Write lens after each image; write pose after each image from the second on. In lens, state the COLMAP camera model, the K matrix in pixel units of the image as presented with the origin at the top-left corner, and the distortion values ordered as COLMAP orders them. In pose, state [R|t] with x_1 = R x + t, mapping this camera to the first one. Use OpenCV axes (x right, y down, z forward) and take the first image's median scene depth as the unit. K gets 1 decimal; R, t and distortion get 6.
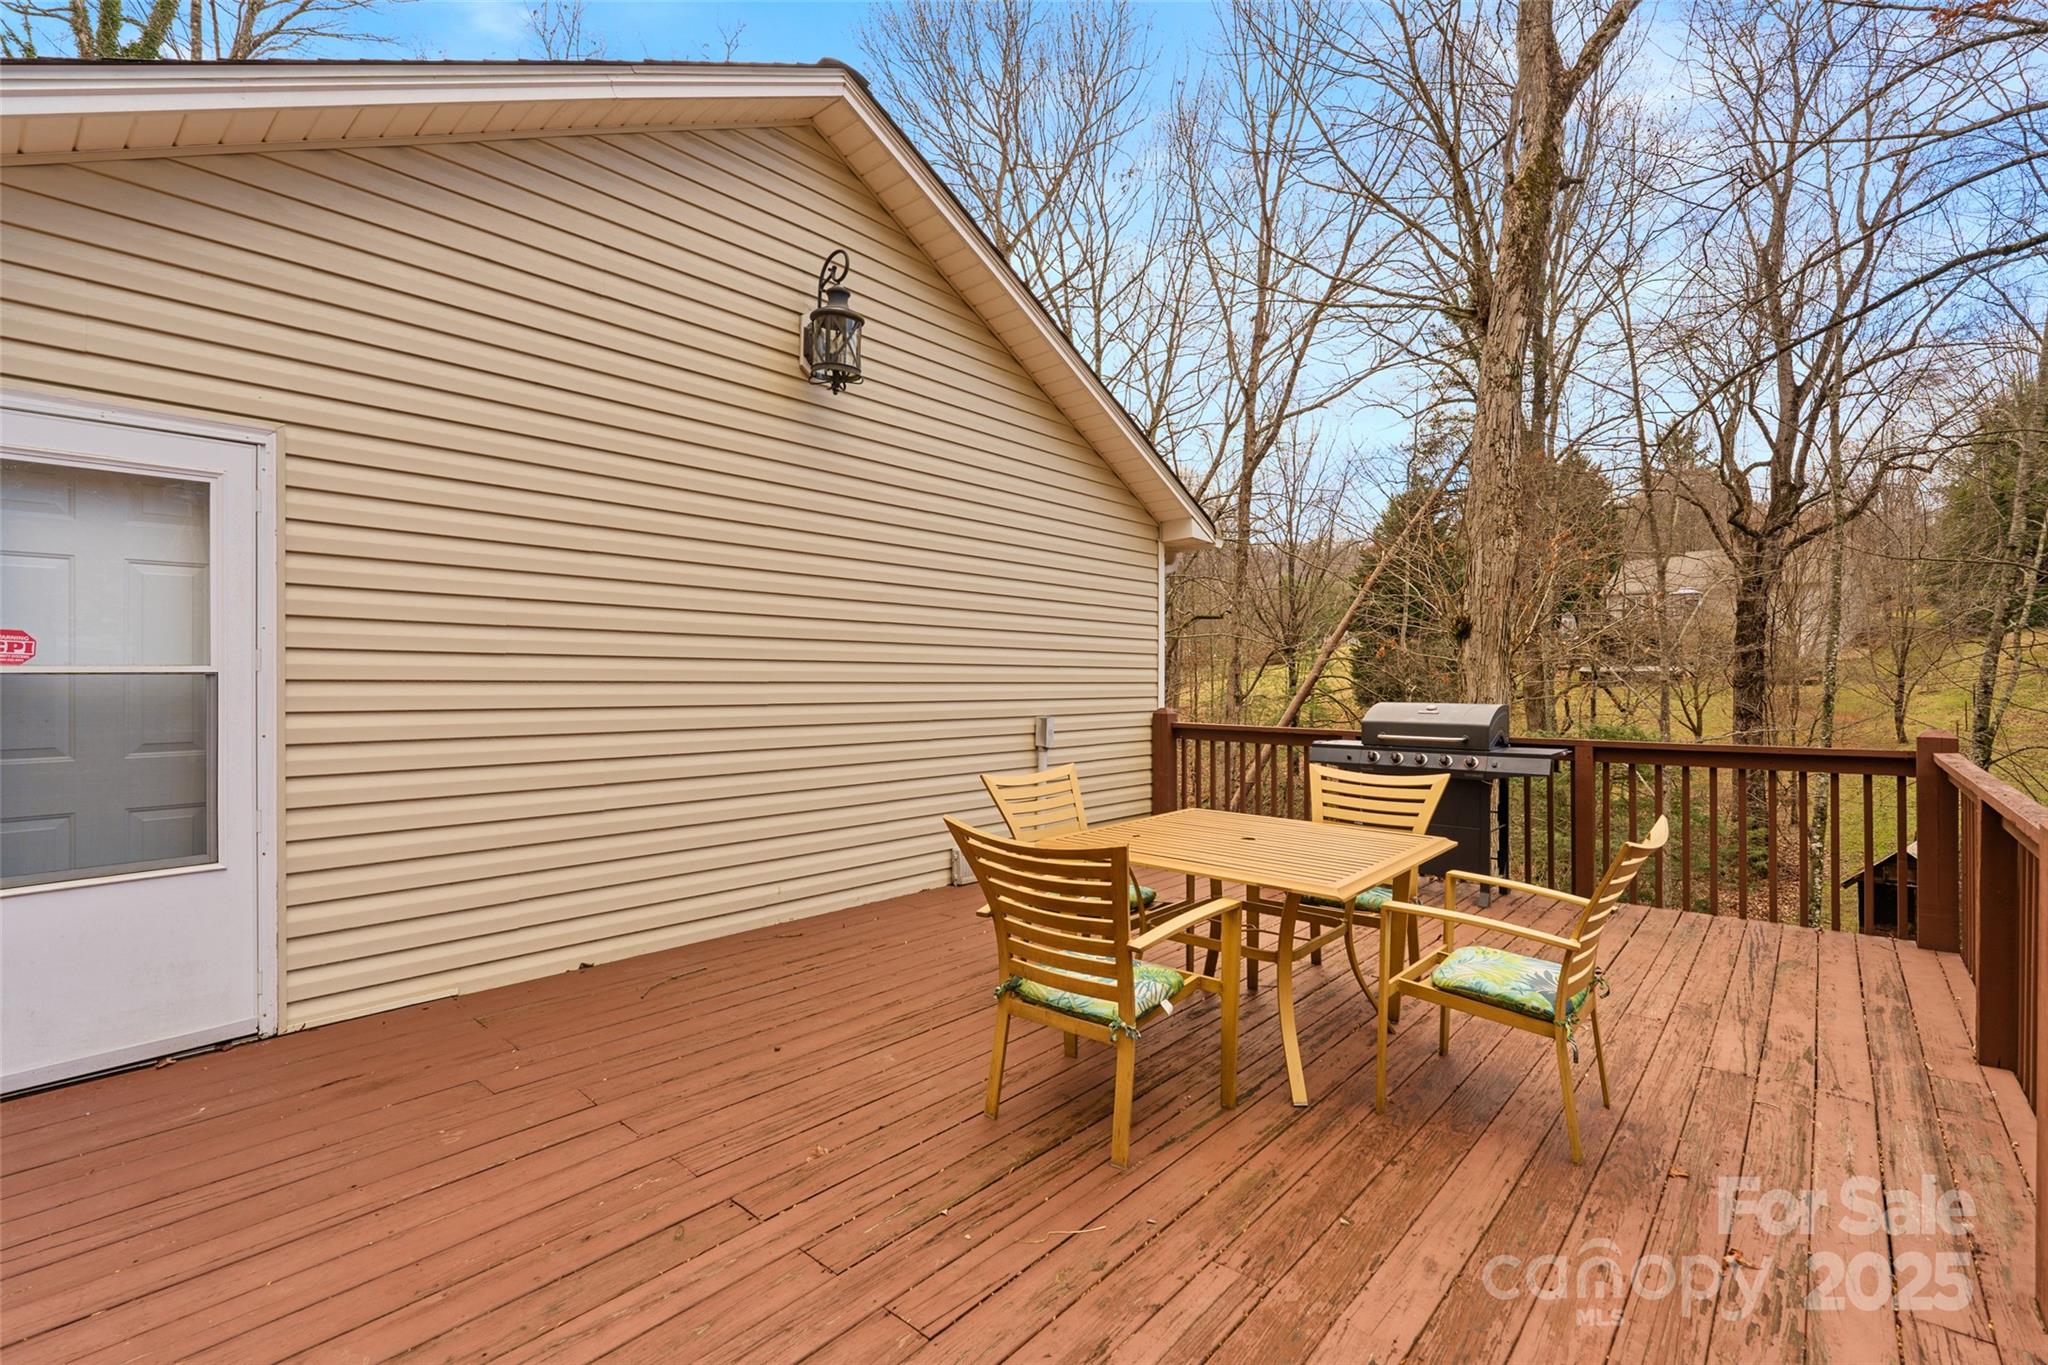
lens RADIAL K [[921.7, 0, 1031.3], [0, 921.7, 682.0], [0, 0, 1]] dist [-0.006765, 0.002392]
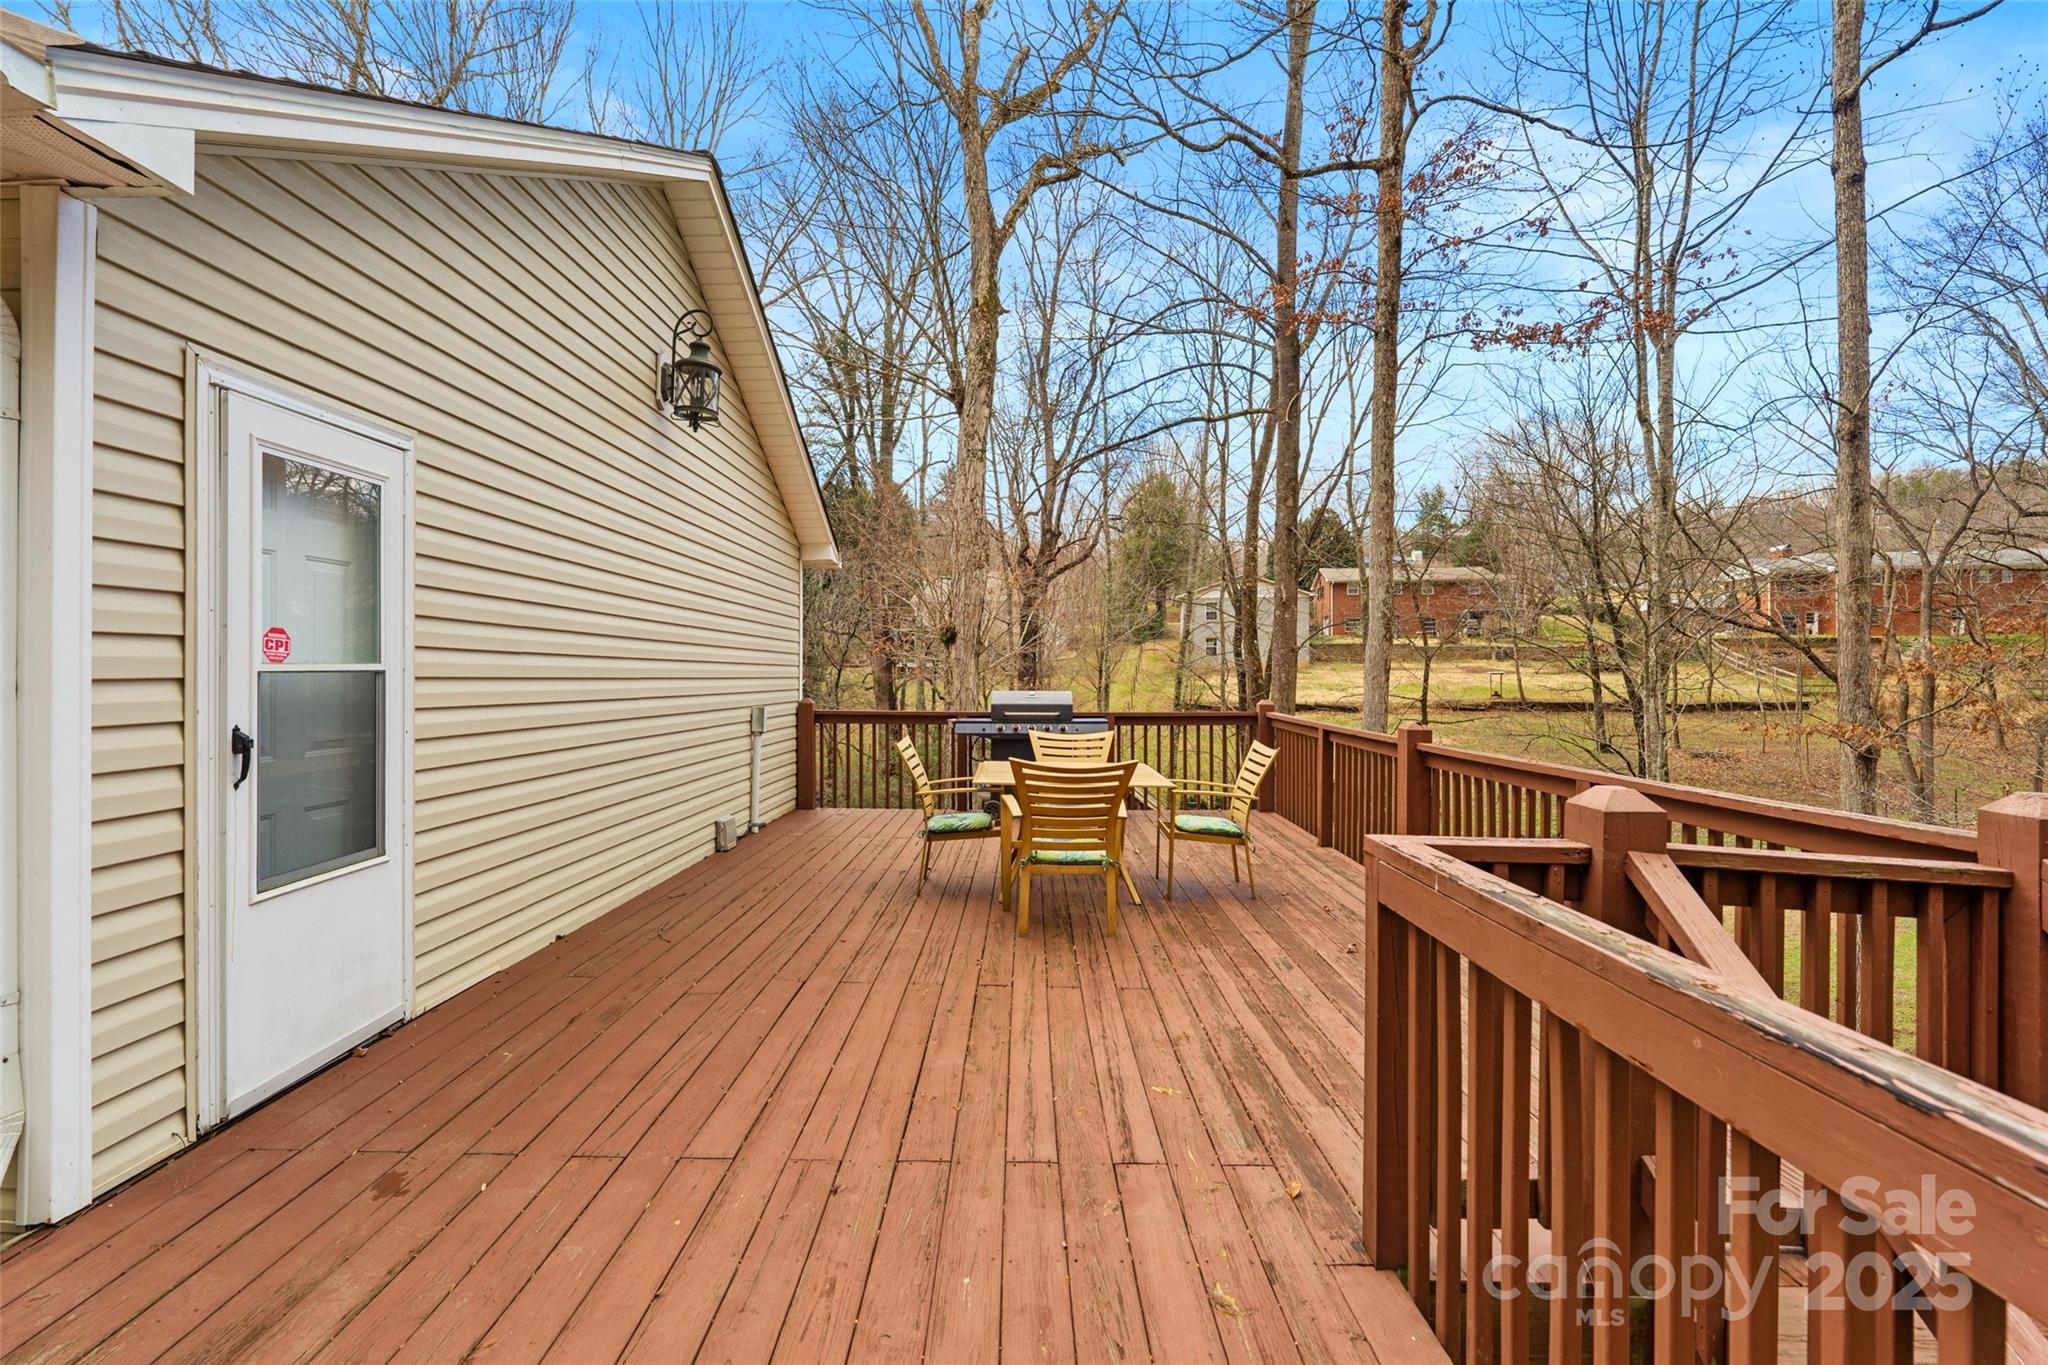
lens RADIAL K [[921.7, 0, 1029.1], [0, 921.7, 678.6], [0, 0, 1]] dist [-0.006765, 0.002392]
pose [[0.759753, -0.002941, 0.650205, -0.654787], [0.001057, 0.999994, 0.003288, -0.002315], [-0.650211, -0.001811, 0.759752, -0.164828]]
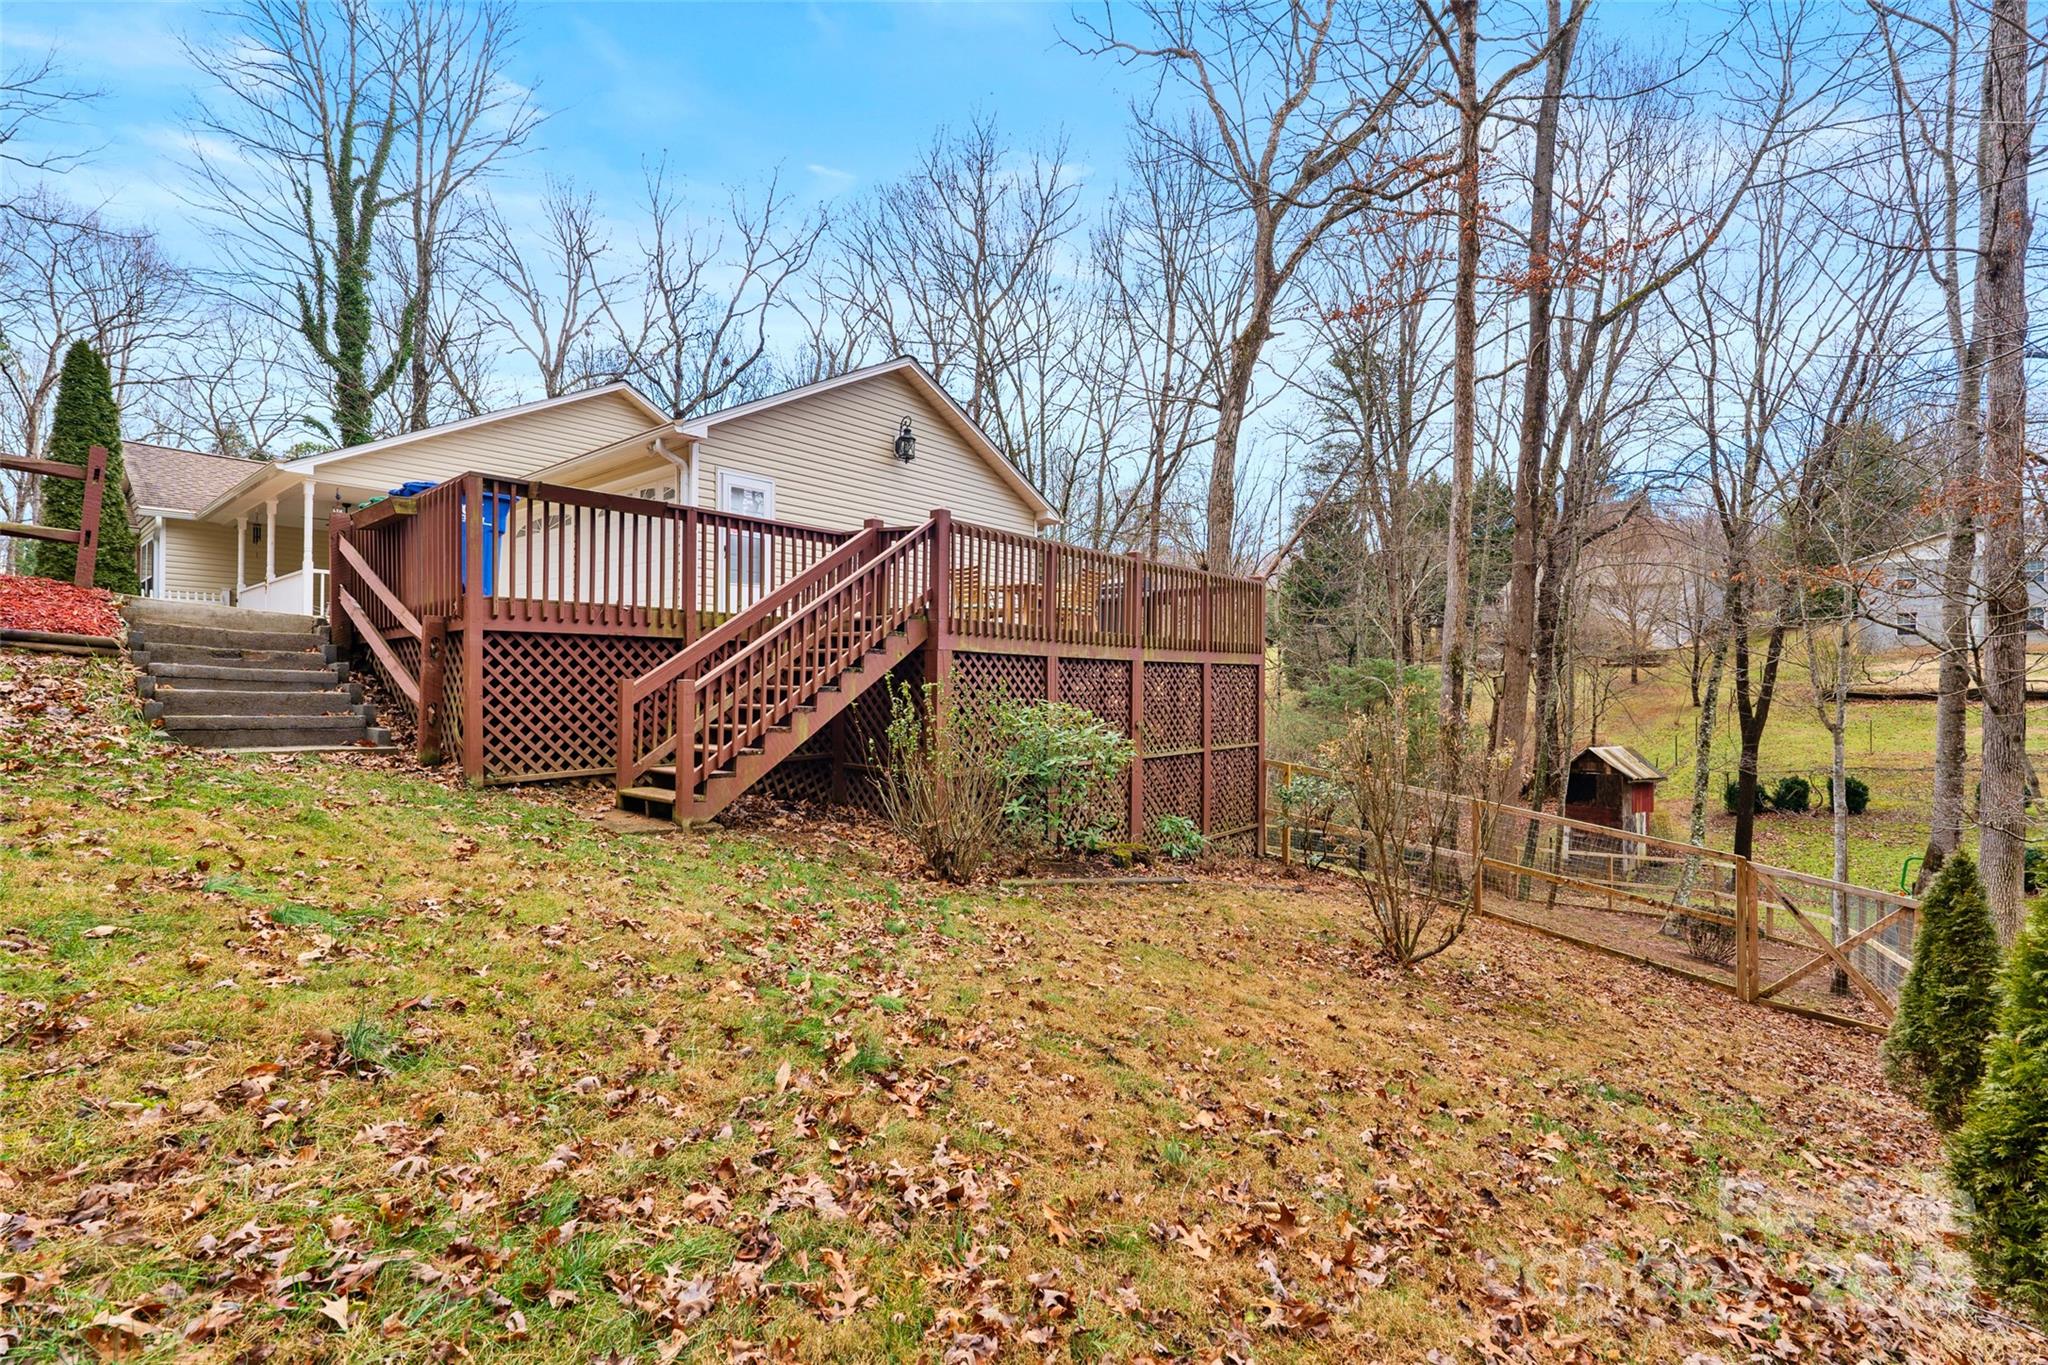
lens RADIAL K [[921.7, 0, 1022.8], [0, 921.7, 689.6], [0, 0, 1]] dist [-0.006765, 0.002392]
pose [[0.999918, 0.007147, 0.010658, 0.138404], [-0.007113, 0.999970, -0.003195, 0.425514], [-0.010681, 0.003119, 0.999938, -1.984038]]
